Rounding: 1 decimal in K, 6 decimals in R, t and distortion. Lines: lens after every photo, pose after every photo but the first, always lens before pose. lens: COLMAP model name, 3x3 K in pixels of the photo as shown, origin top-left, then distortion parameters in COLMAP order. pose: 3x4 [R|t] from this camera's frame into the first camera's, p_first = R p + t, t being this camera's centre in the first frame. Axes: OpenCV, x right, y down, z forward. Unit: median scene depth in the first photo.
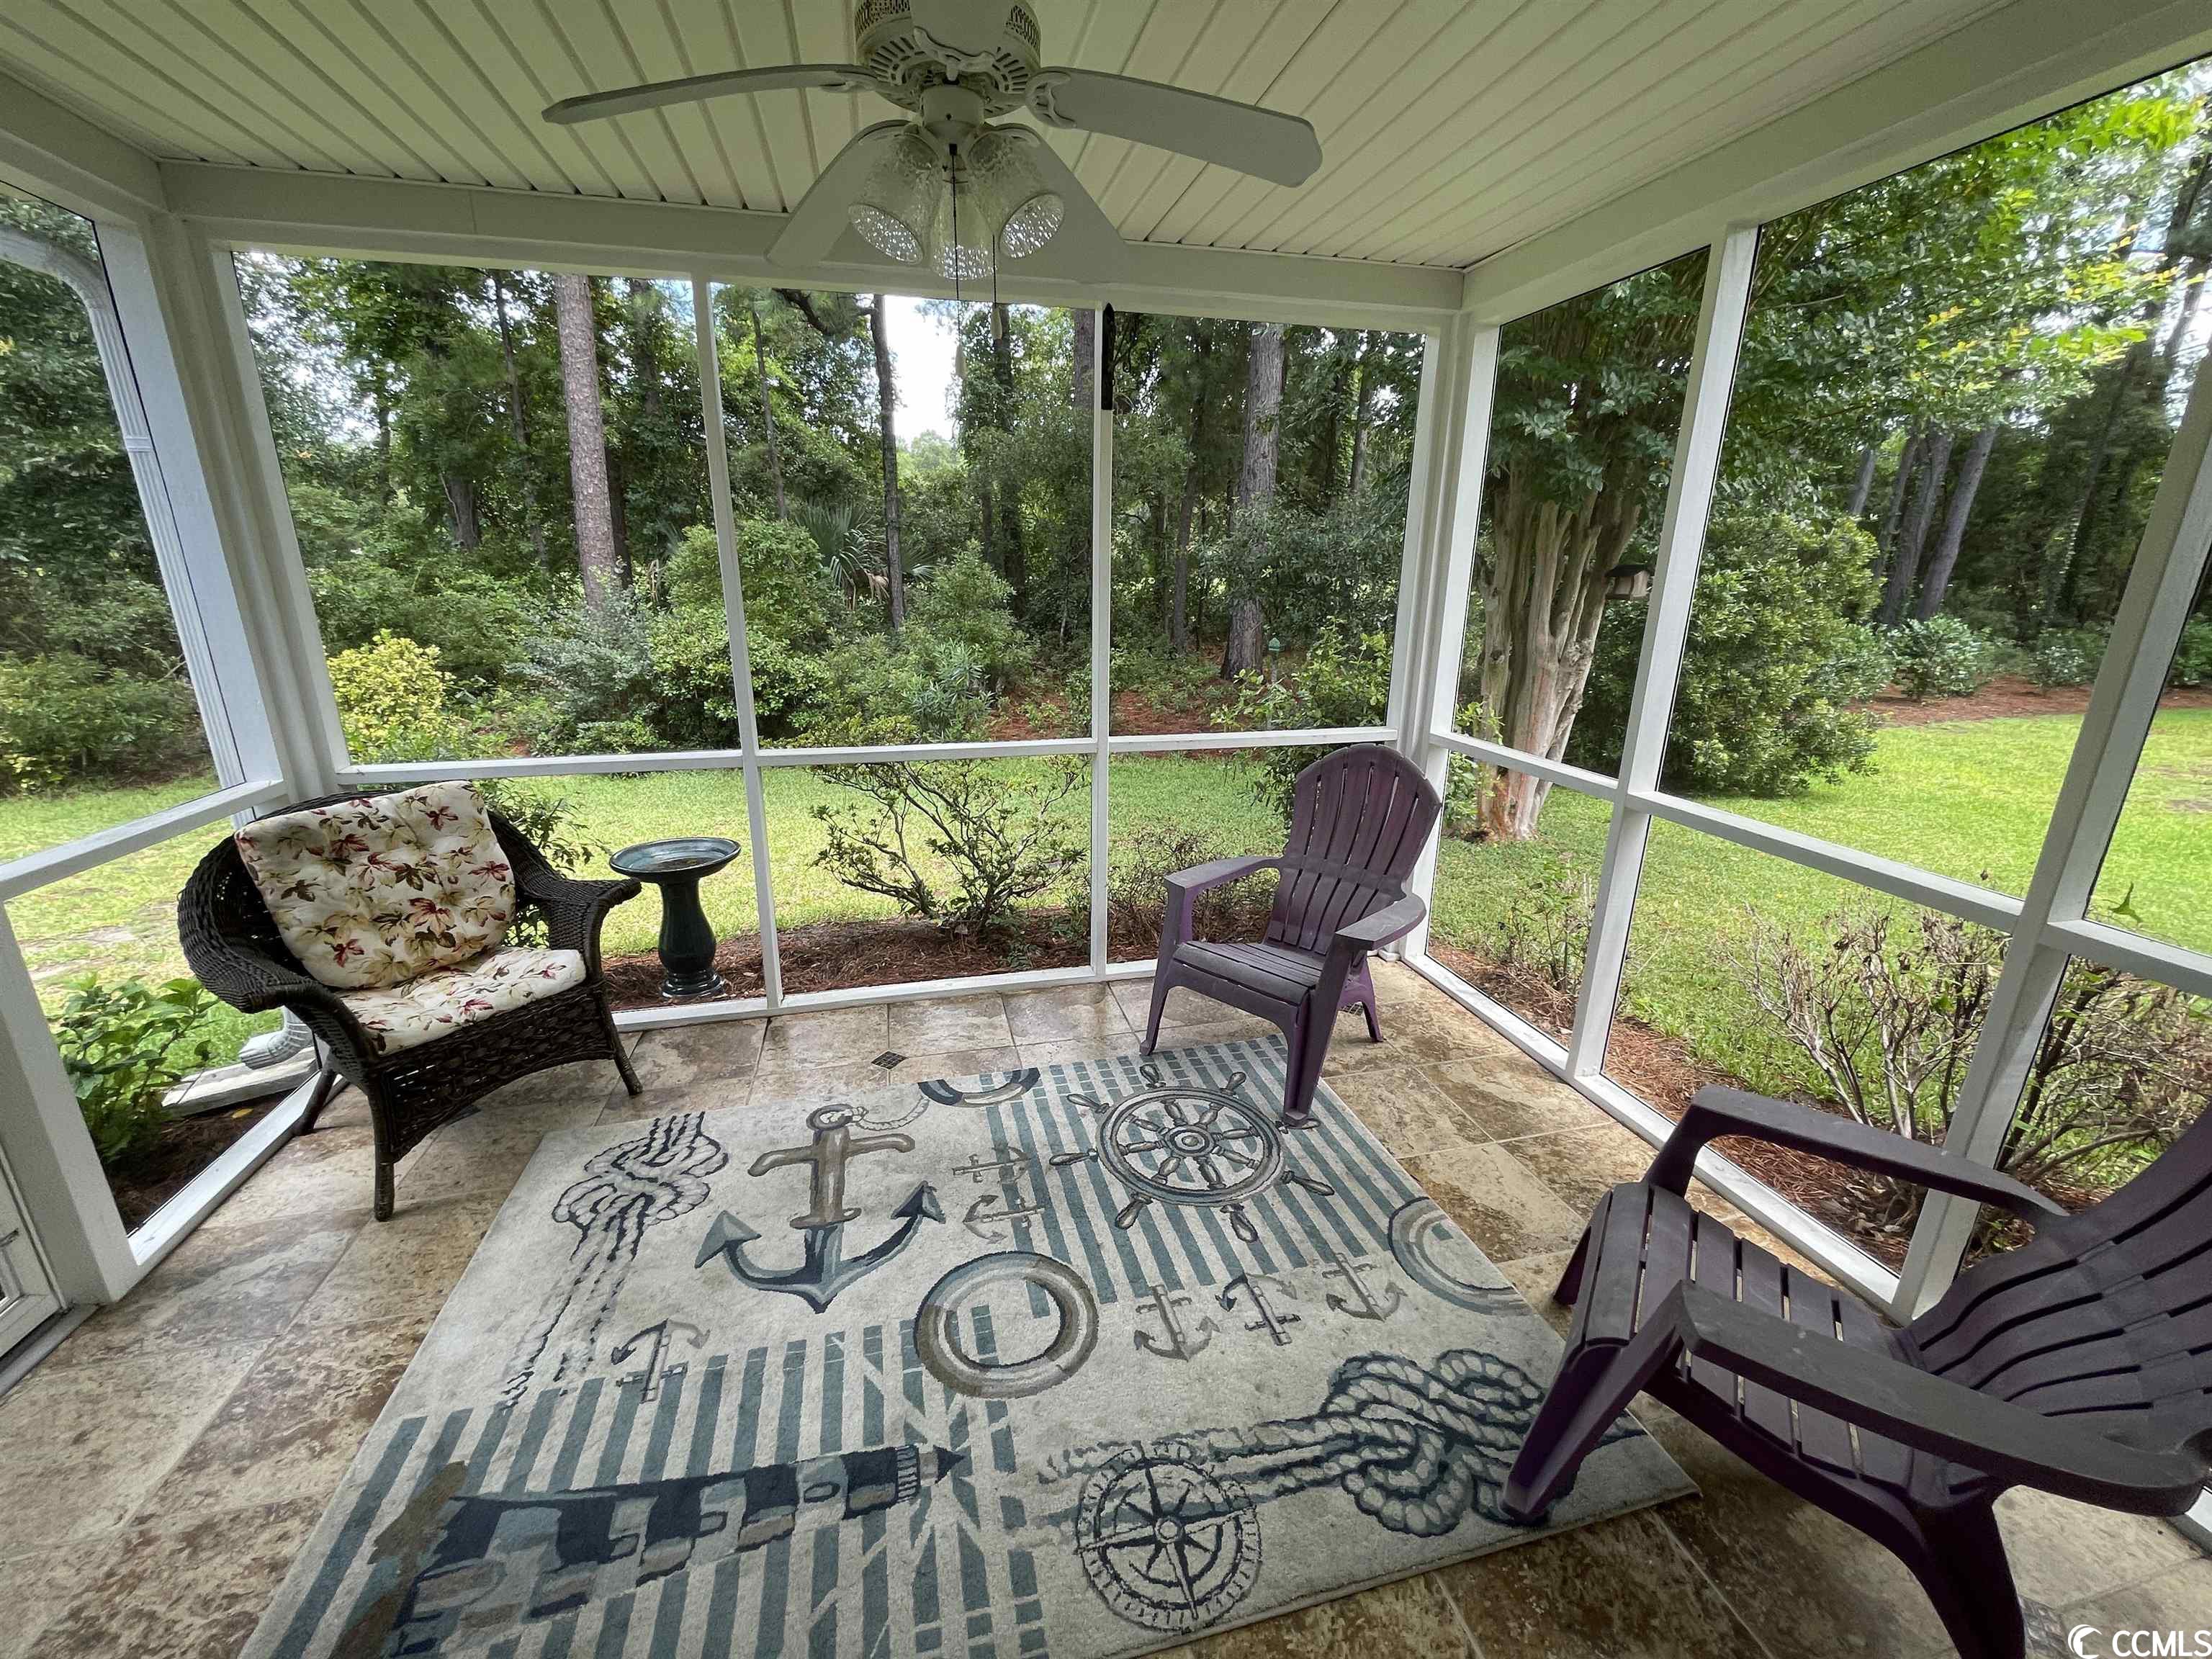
lens RADIAL K [[893.8, 0, 1099.8], [0, 893.8, 830.6], [0, 0, 1]] dist [-0.001598, -0.000218]
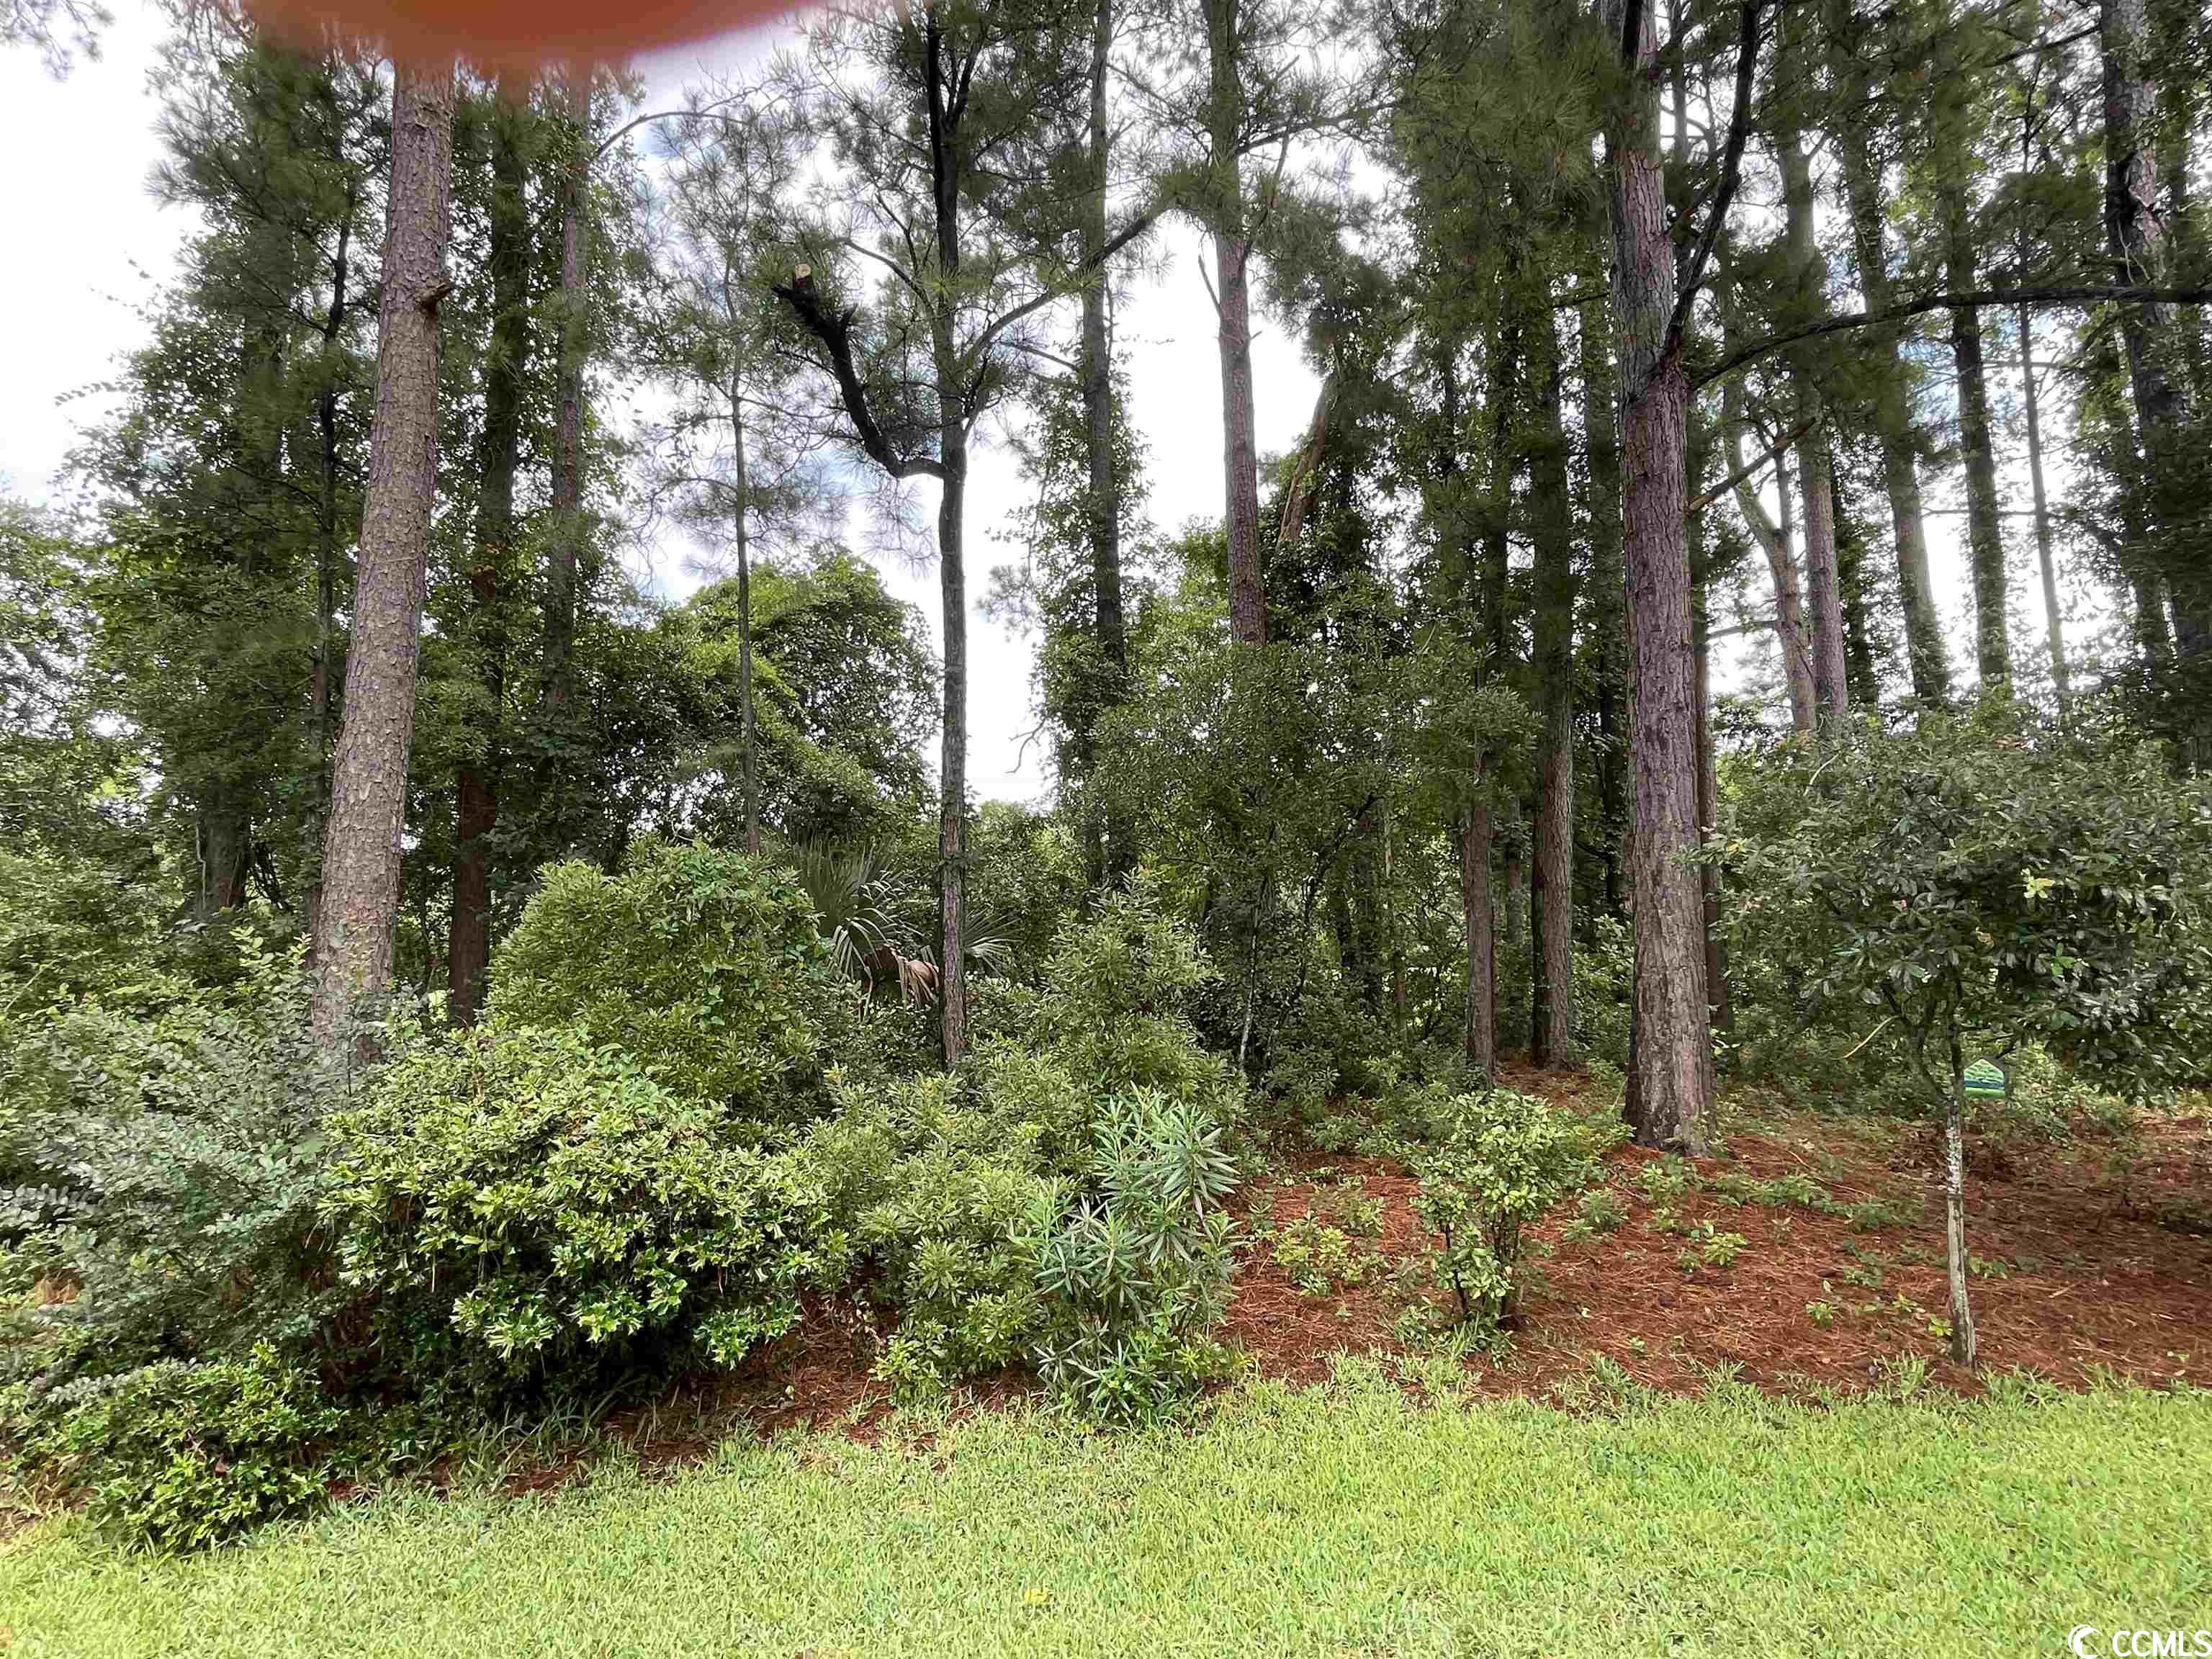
lens RADIAL K [[1159.5, 0, 1103.4], [0, 1159.5, 834.6], [0, 0, 1]] dist [0.001934, -0.000001]
pose [[0.998636, -0.036093, -0.037716, -0.142779], [0.018661, 0.921556, -0.387796, -0.108104], [0.048755, 0.386563, 0.920973, 0.442475]]
